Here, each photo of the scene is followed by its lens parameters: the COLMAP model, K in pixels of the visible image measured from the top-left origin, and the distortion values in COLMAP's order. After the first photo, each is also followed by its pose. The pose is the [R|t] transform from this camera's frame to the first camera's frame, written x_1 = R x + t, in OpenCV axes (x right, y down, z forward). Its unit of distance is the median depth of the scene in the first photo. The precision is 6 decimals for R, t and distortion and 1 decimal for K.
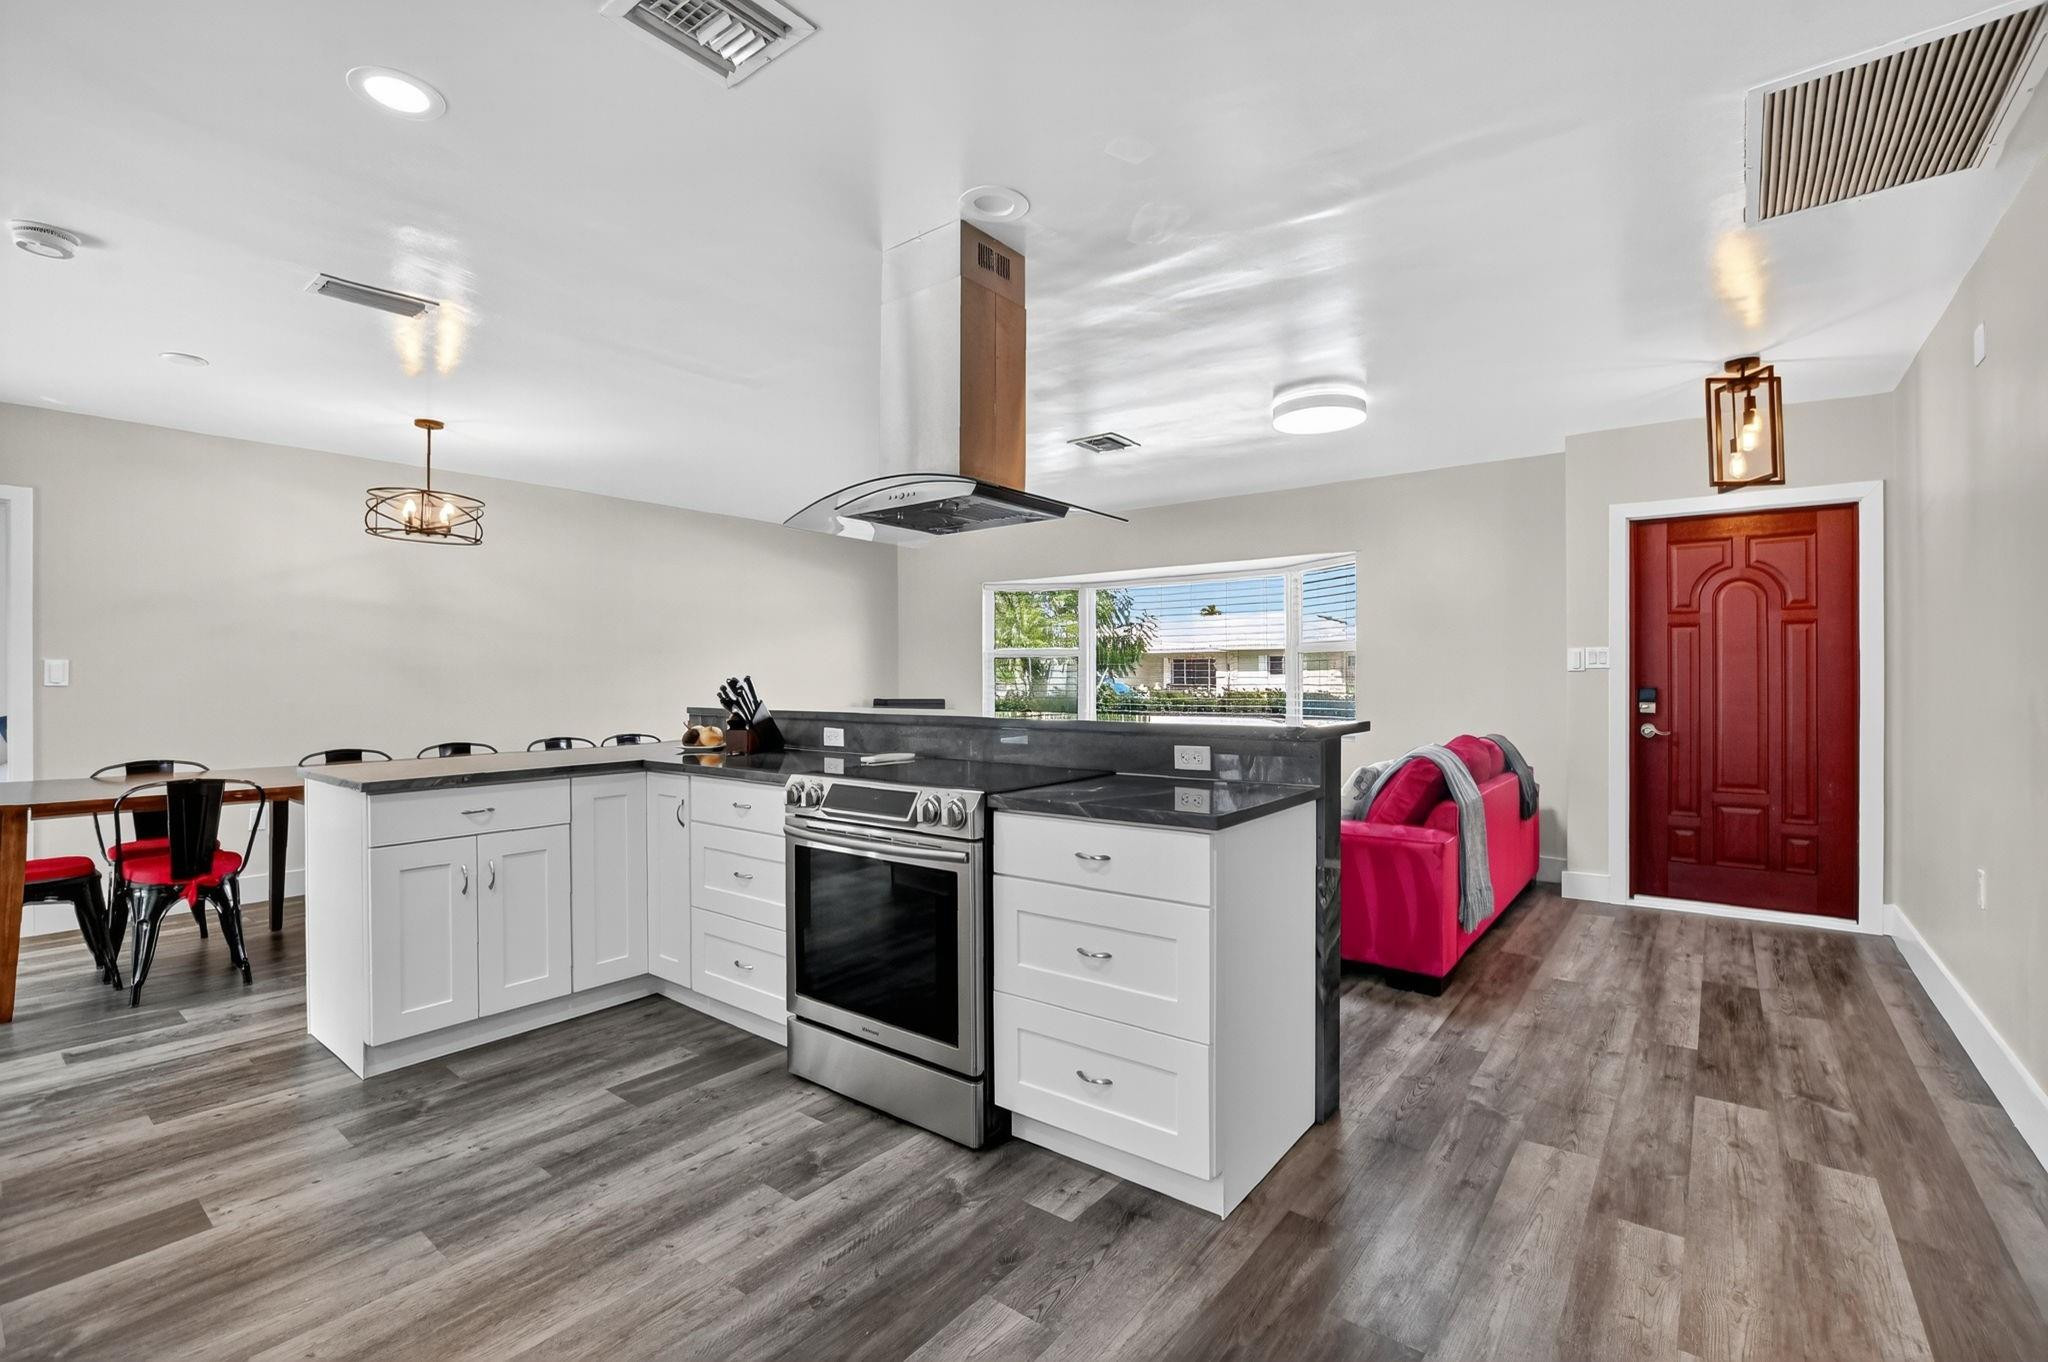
lens RADIAL K [[914.1, 0, 1020.4], [0, 914.1, 676.2], [0, 0, 1]] dist [-0.023161, 0.000575]
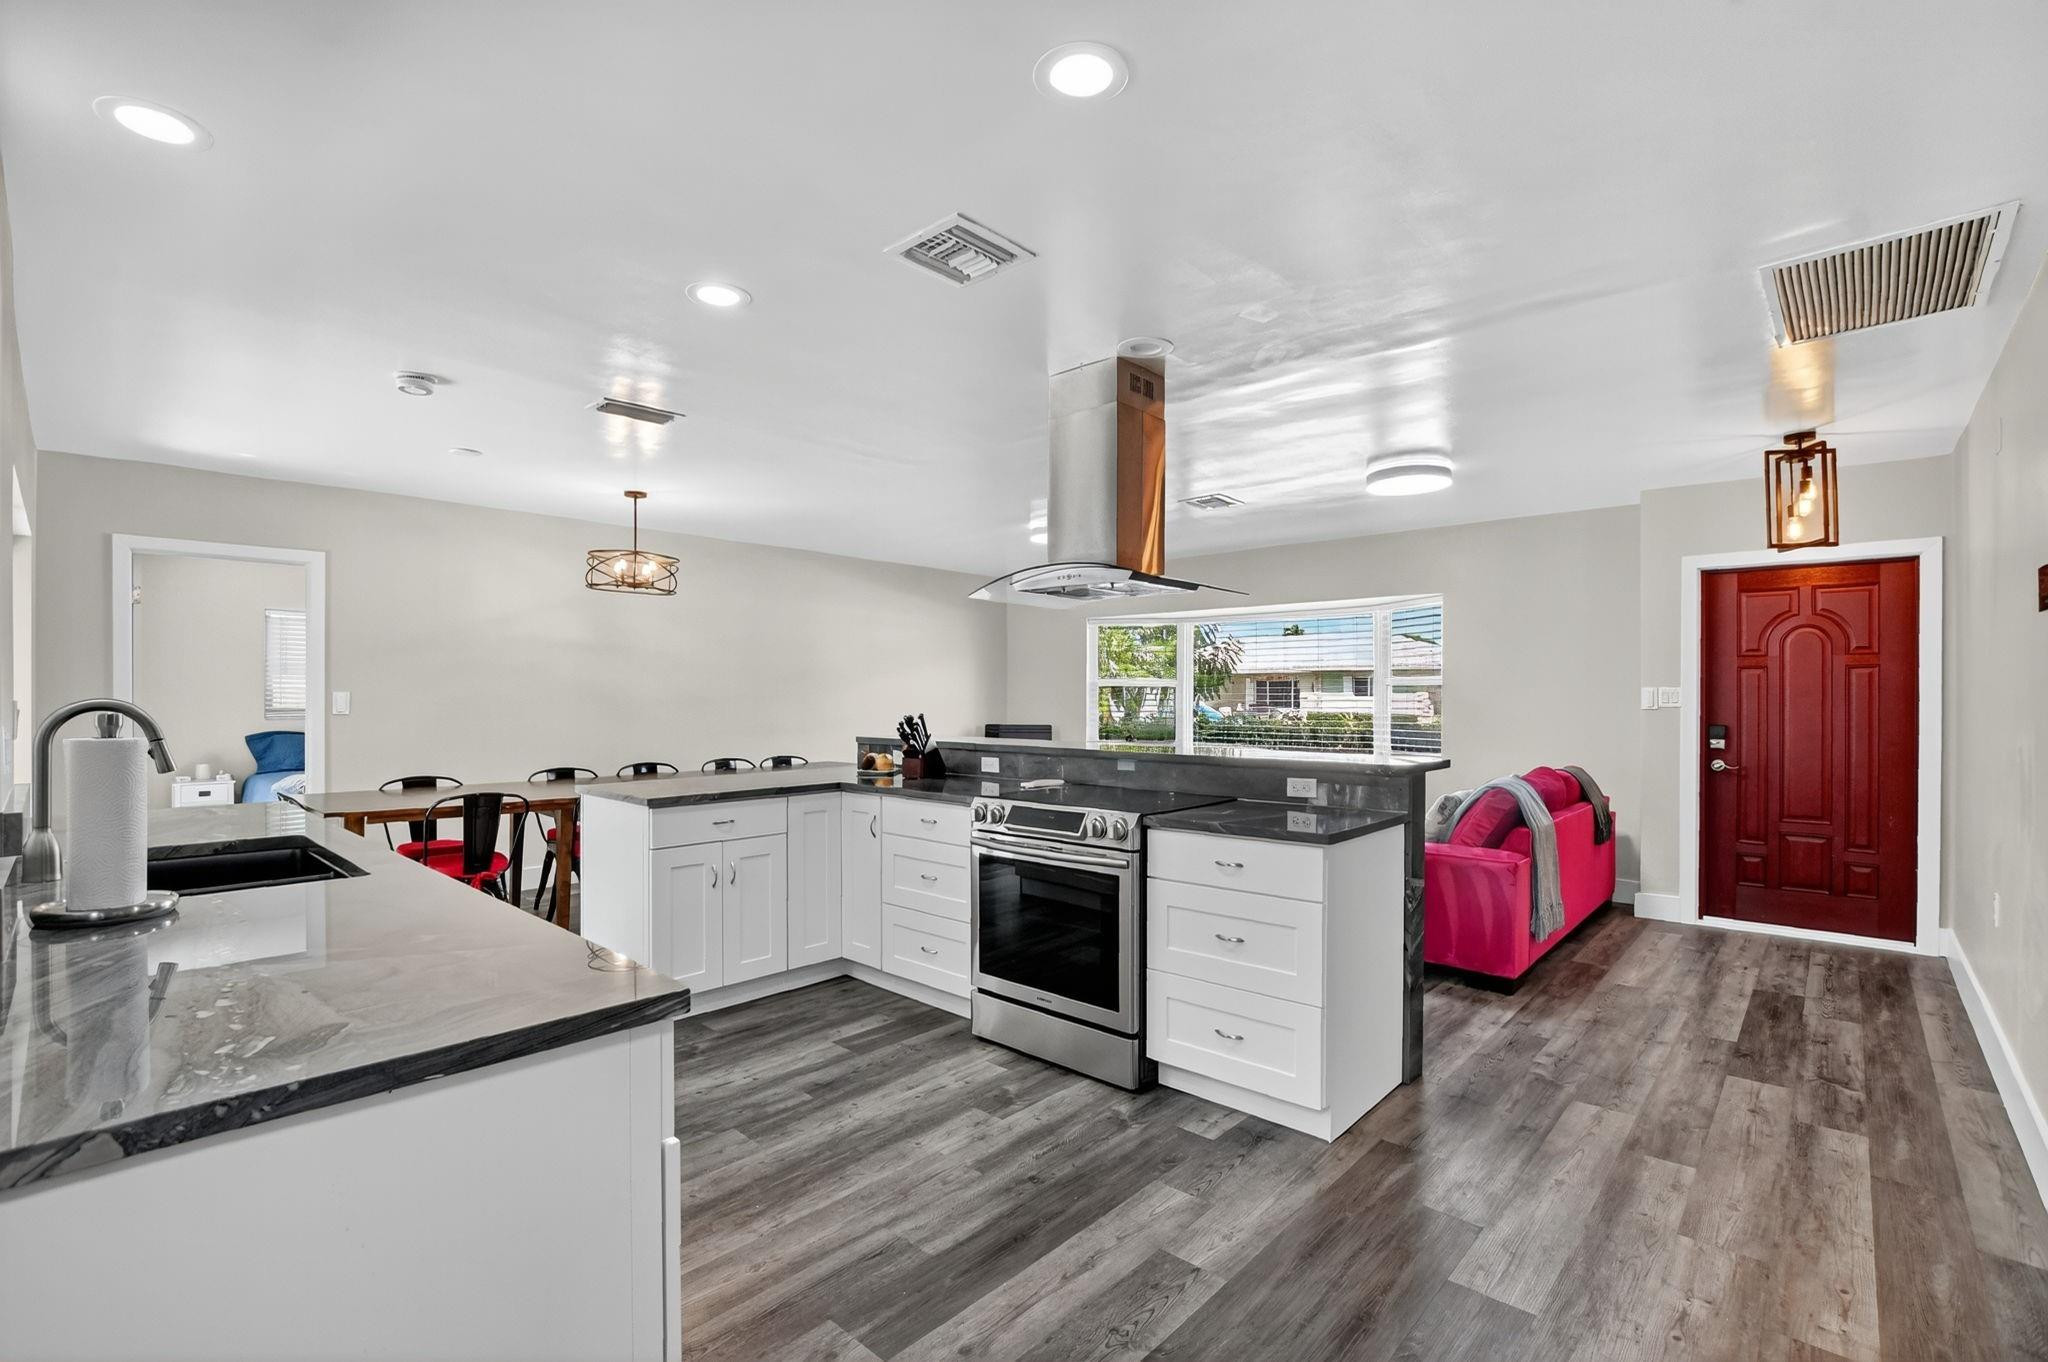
lens RADIAL K [[914.1, 0, 1030.0], [0, 914.1, 697.1], [0, 0, 1]] dist [-0.023161, 0.000575]
pose [[0.997172, 0.005910, -0.074916, -0.089028], [-0.005737, 0.999980, 0.002532, -0.035289], [0.074930, -0.002095, 0.997187, -0.263287]]
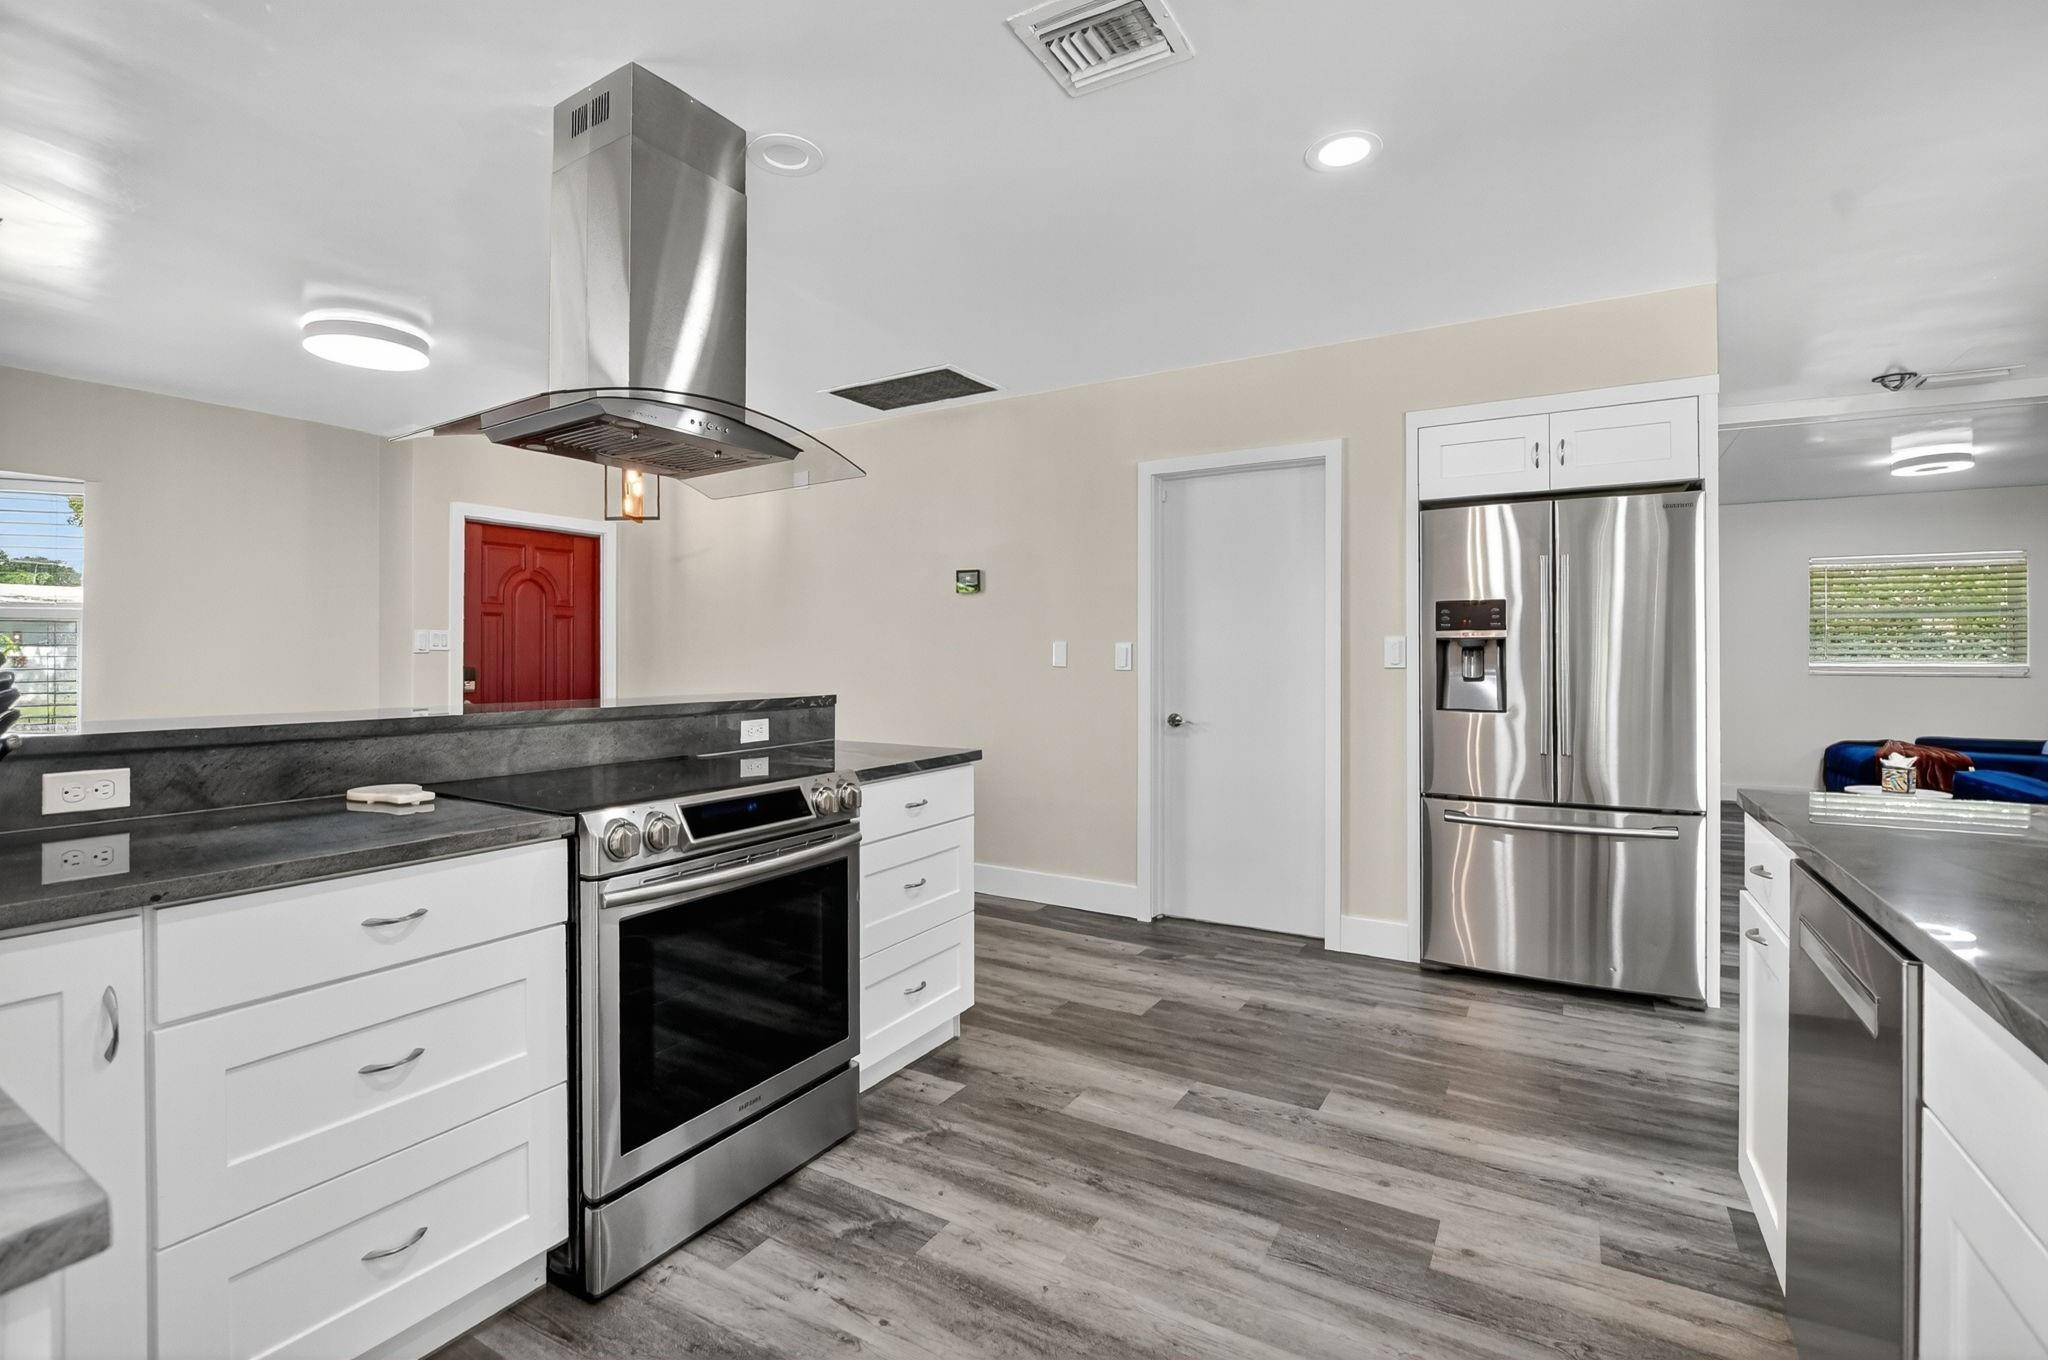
lens RADIAL K [[914.1, 0, 1012.4], [0, 914.1, 664.2], [0, 0, 1]] dist [-0.023161, 0.000575]
pose [[-0.114574, -0.002804, 0.993411, -0.937745], [-0.000534, 0.999996, 0.002761, 0.008754], [-0.993415, -0.000214, -0.114575, 0.837722]]
